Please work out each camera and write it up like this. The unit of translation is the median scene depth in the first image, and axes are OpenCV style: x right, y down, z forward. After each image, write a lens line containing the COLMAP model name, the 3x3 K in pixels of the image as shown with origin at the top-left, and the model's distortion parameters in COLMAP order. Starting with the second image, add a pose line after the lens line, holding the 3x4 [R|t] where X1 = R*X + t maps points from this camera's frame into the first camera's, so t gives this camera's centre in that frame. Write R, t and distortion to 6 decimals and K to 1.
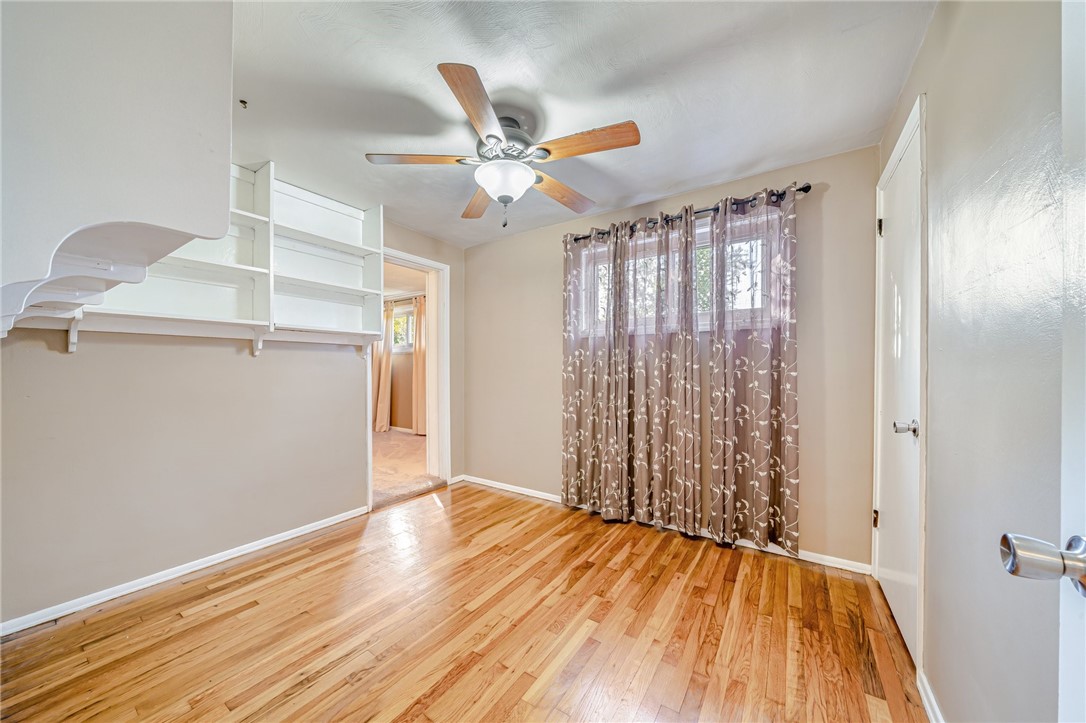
lens RADIAL K [[377.7, 0, 537.9], [0, 377.7, 361.8], [0, 0, 1]] dist [-0.000987, -0.000108]
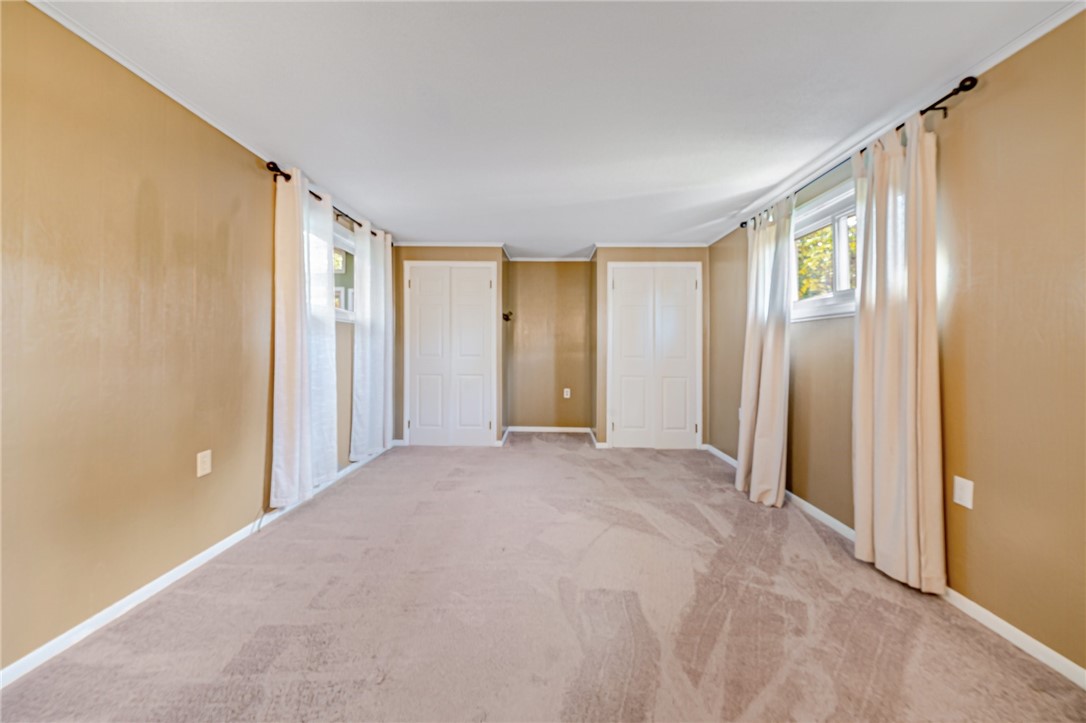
lens RADIAL K [[377.7, 0, 537.9], [0, 377.7, 361.8], [0, 0, 1]] dist [-0.000987, -0.000108]
pose [[0.549330, 0.005121, -0.835590, -0.189899], [0.022547, 0.999526, 0.020948, 0.008506], [0.835301, -0.030347, 0.548955, 0.532247]]
